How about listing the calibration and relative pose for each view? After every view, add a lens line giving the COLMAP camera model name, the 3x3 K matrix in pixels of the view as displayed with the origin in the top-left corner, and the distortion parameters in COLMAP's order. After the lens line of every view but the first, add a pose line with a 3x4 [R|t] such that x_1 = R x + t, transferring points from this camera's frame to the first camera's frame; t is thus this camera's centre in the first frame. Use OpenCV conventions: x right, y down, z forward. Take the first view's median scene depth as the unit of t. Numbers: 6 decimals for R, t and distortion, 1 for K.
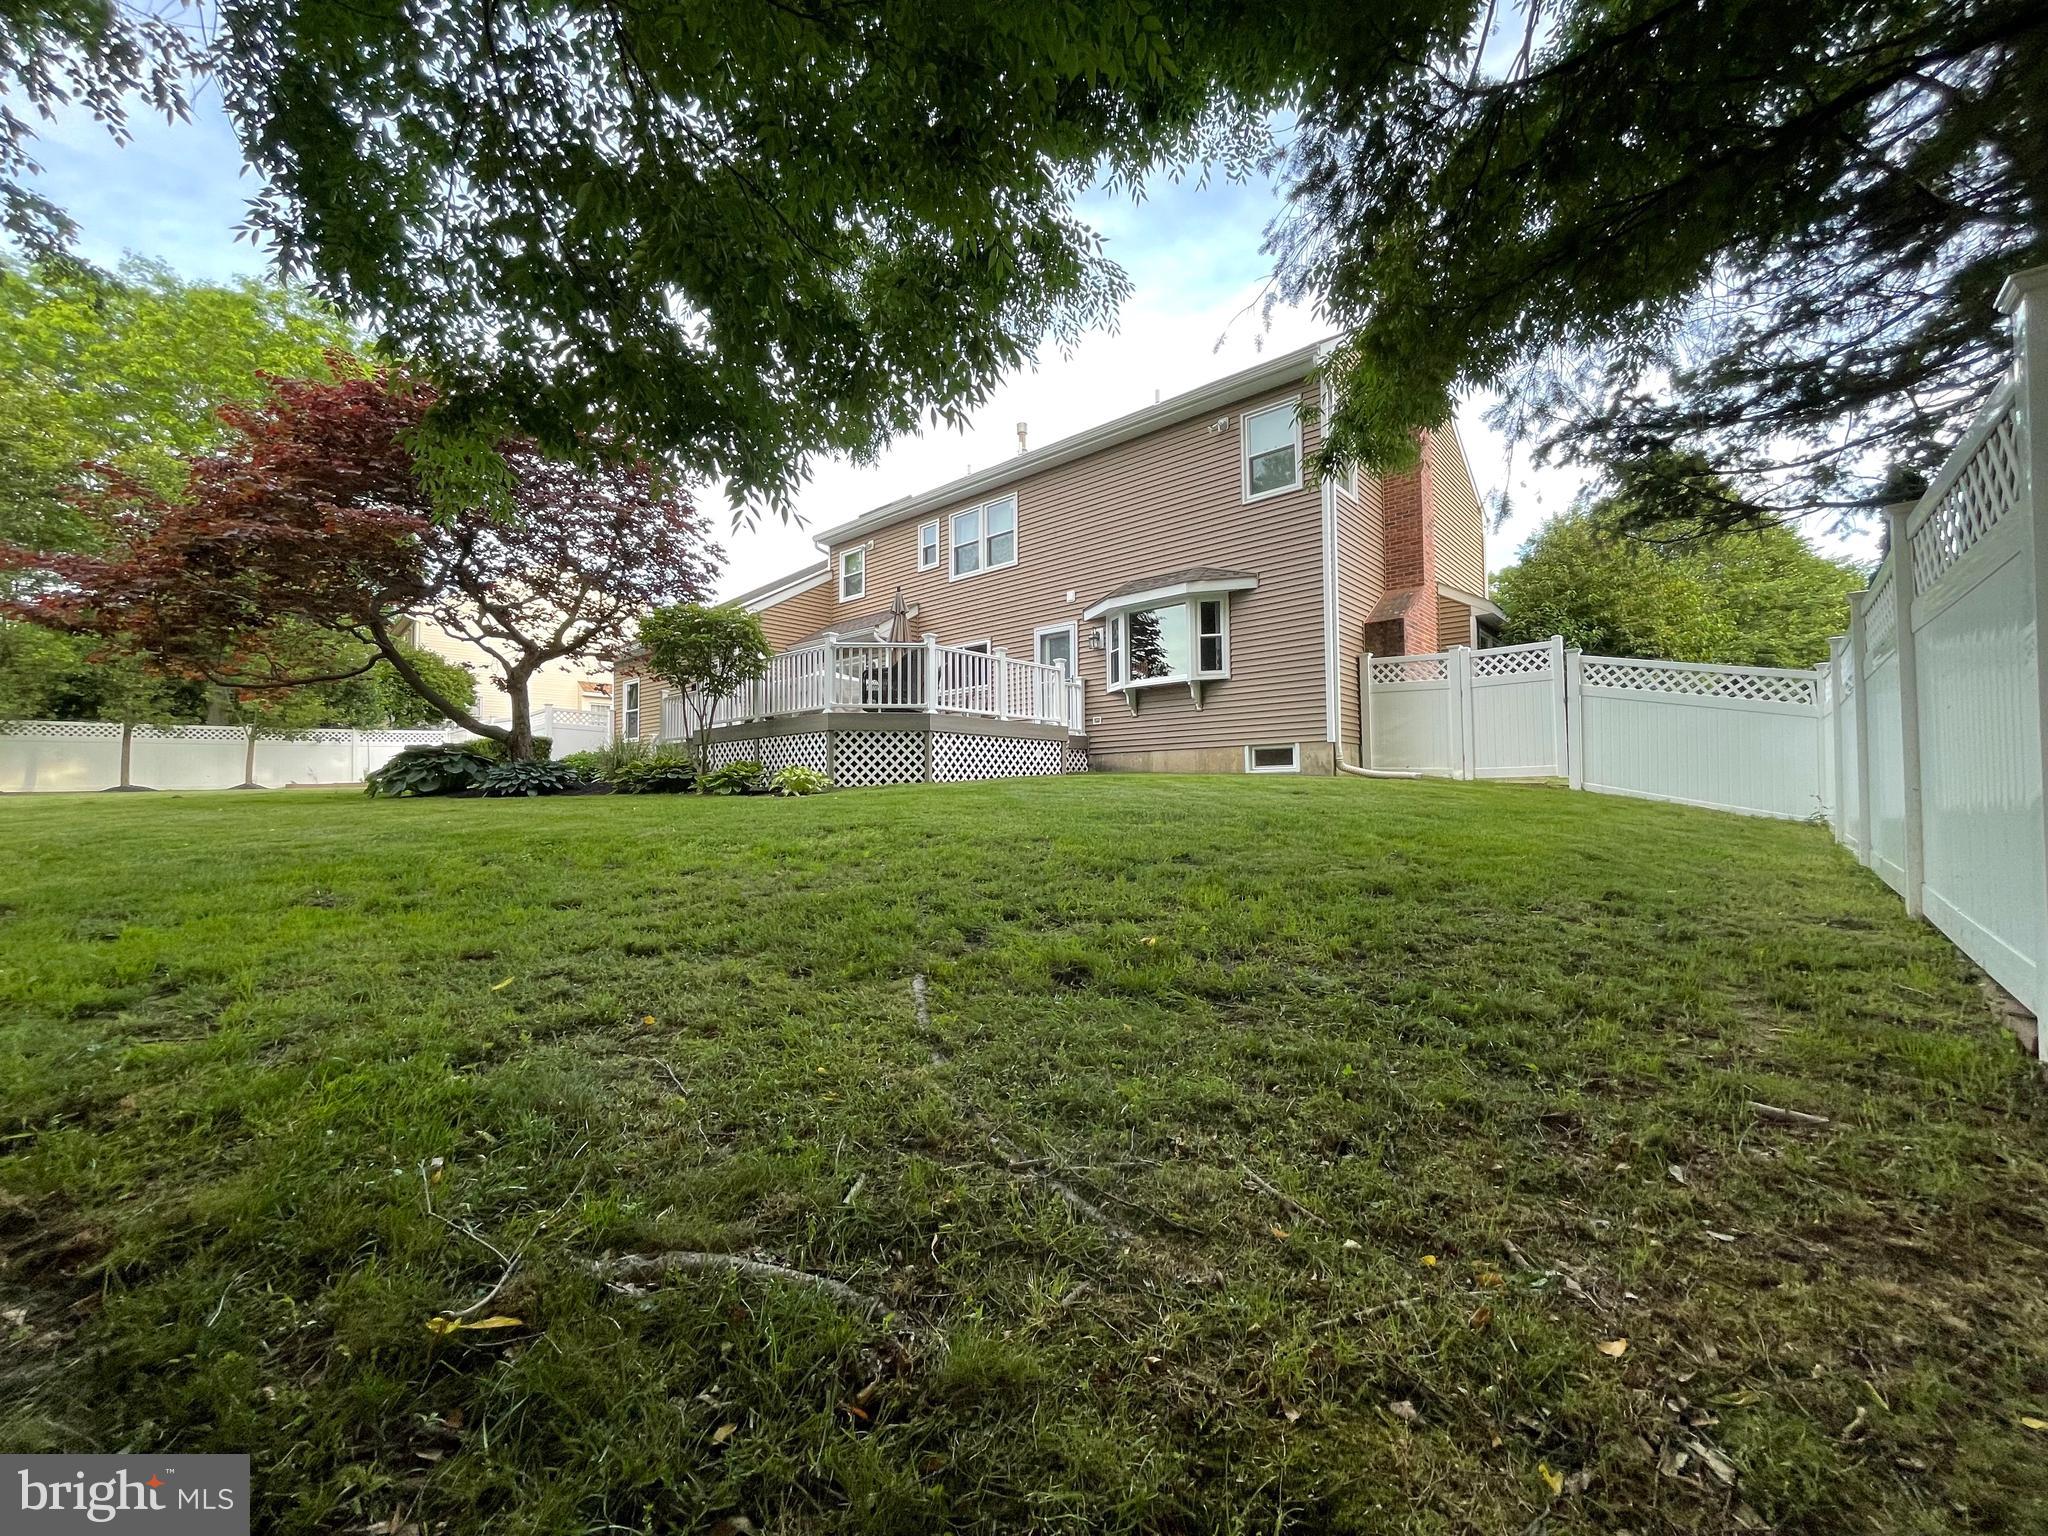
lens RADIAL K [[835.6, 0, 1024.0], [0, 835.6, 768.0], [0, 0, 1]] dist [-0.000434, -0.000225]
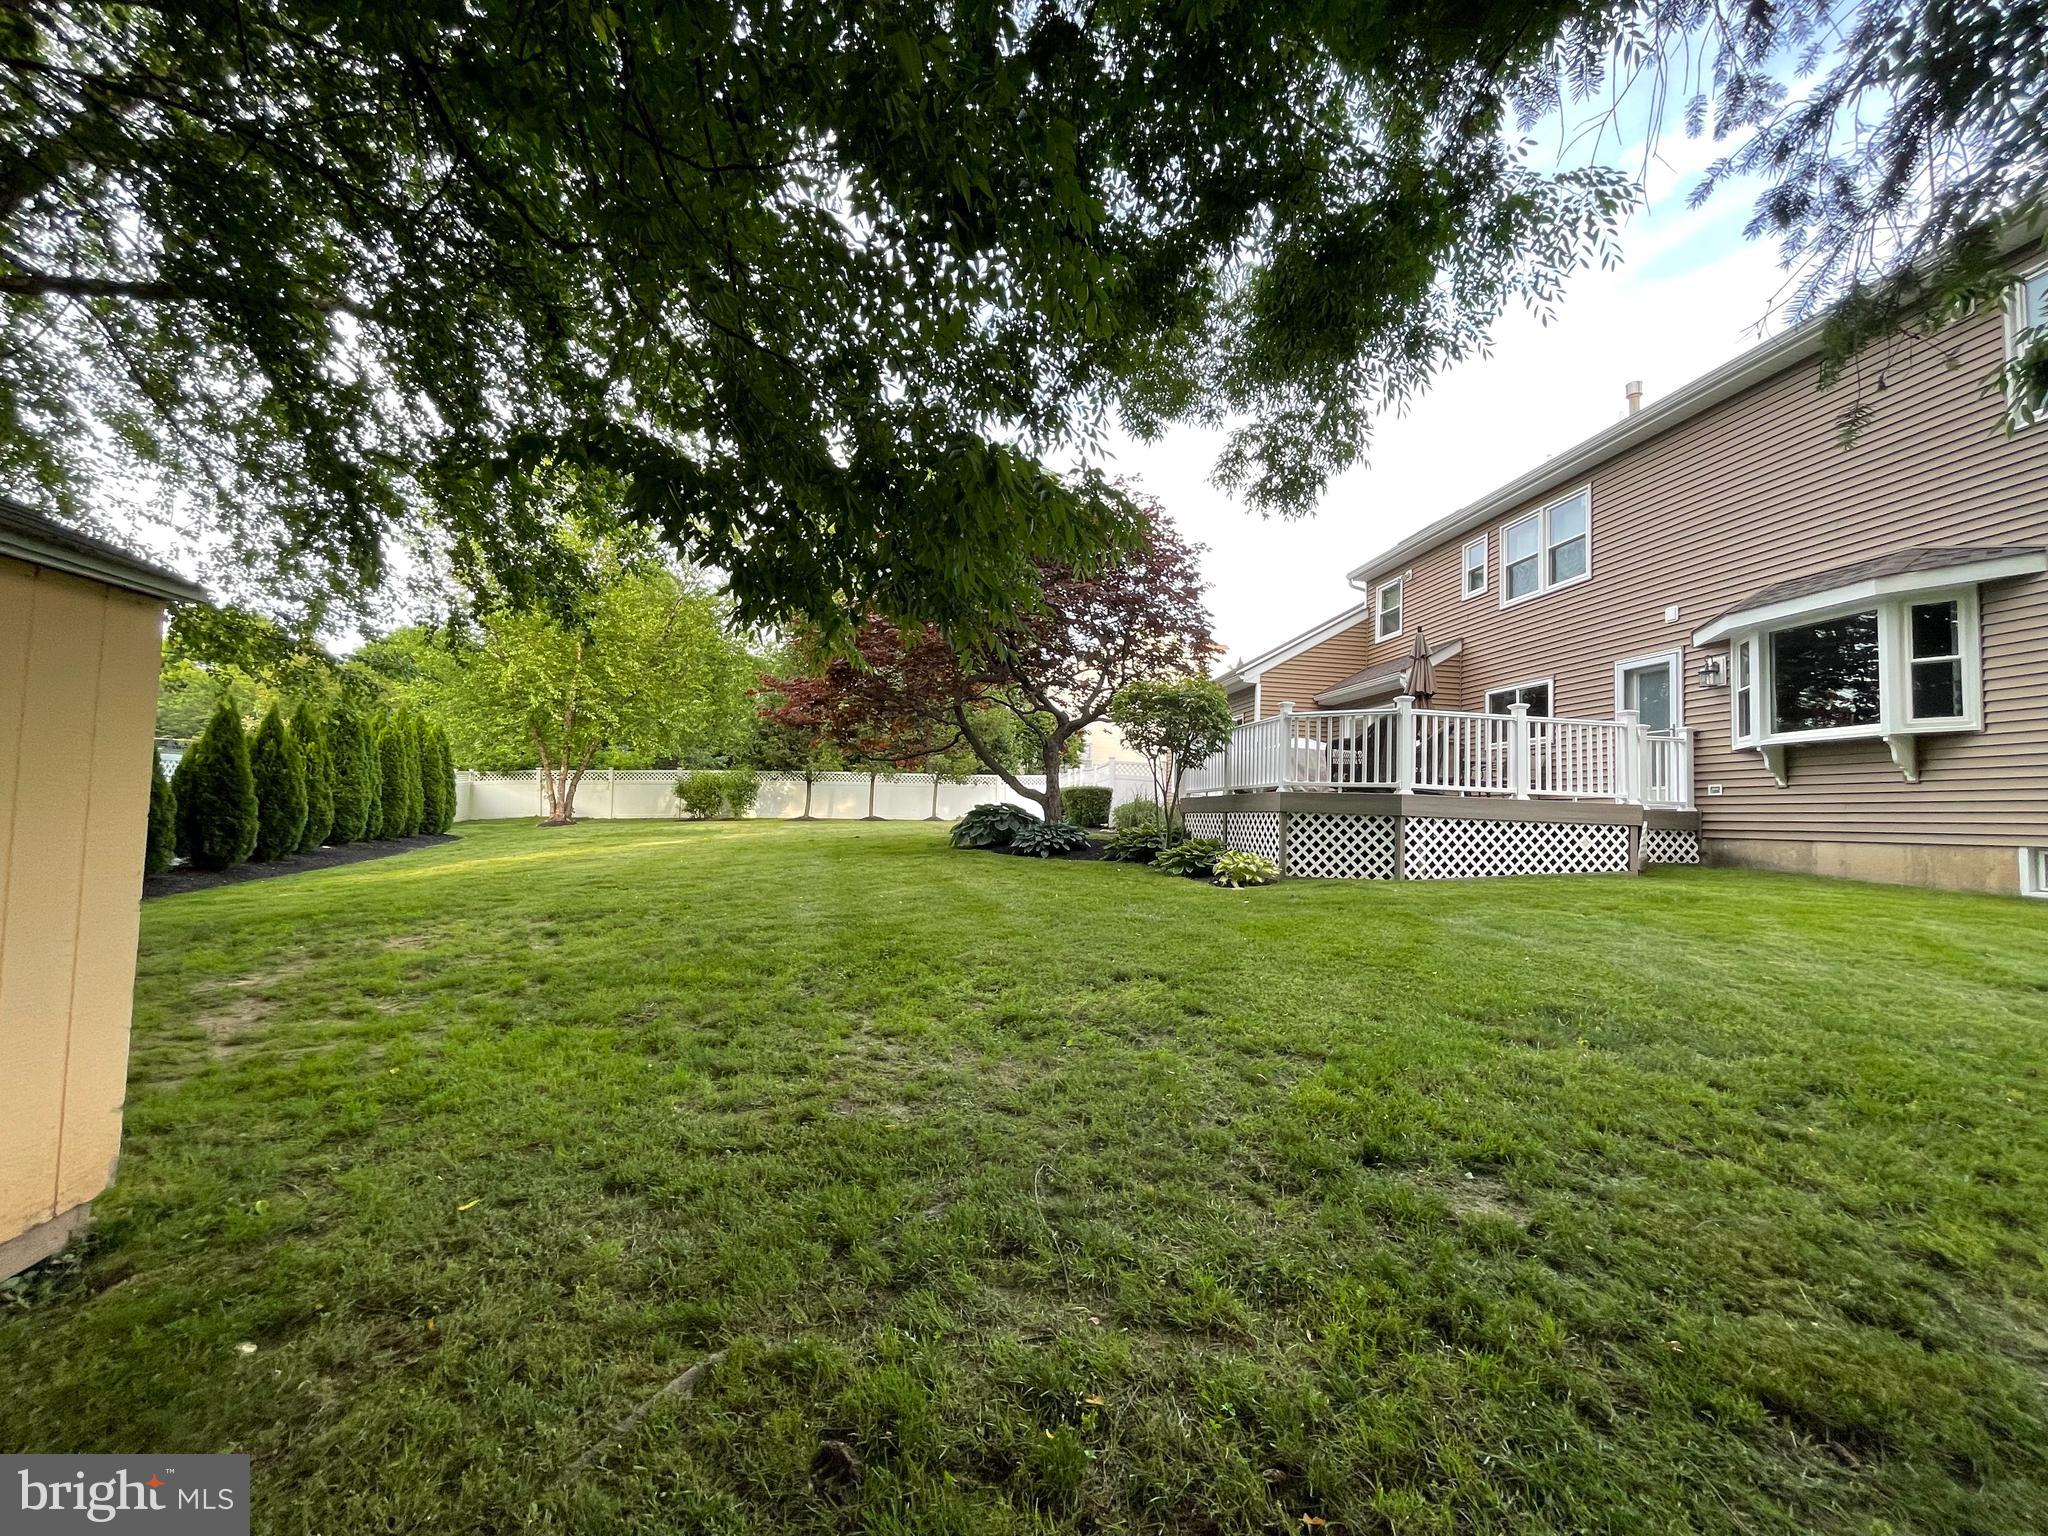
lens RADIAL K [[835.6, 0, 1024.0], [0, 835.6, 768.0], [0, 0, 1]] dist [-0.000434, -0.000225]
pose [[0.759536, -0.002040, -0.650462, 0.115986], [-0.017613, 0.999564, -0.023701, -0.054758], [0.650227, 0.029458, 0.759169, 0.116940]]
